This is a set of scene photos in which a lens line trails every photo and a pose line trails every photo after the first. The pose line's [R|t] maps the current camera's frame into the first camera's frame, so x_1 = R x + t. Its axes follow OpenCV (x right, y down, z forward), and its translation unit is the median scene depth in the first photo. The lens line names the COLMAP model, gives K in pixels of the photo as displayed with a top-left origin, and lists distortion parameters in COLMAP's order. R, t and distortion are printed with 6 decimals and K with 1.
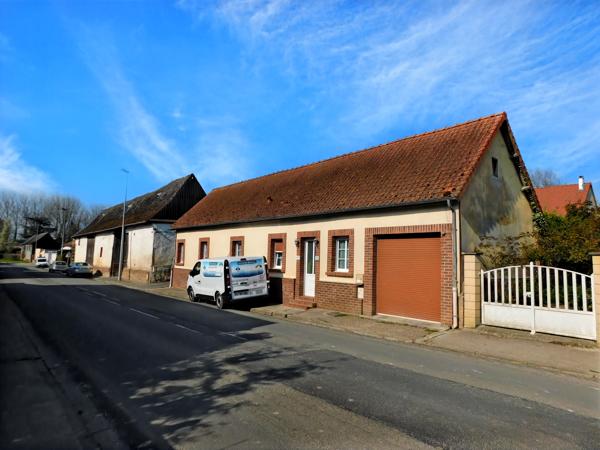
lens RADIAL K [[406.5, 0, 300.0], [0, 406.5, 225.0], [0, 0, 1]] dist [-0.037866, 0.004960]
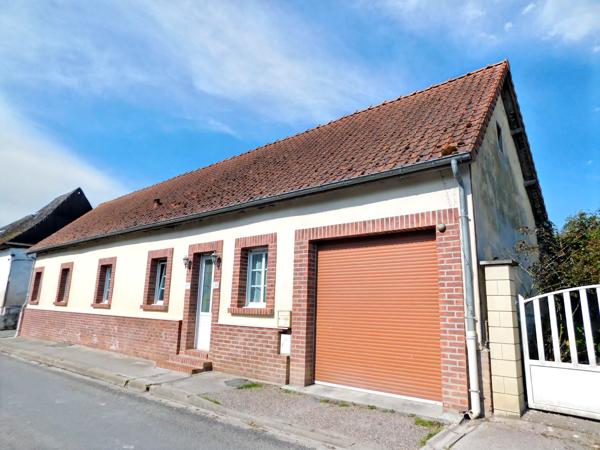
lens RADIAL K [[406.5, 0, 300.0], [0, 406.5, 225.0], [0, 0, 1]] dist [-0.037866, 0.004960]
pose [[0.985662, 0.036641, 0.164707, 0.068209], [-0.017109, 0.992809, -0.118479, 0.067241], [-0.167864, 0.113962, 0.979201, 0.412735]]
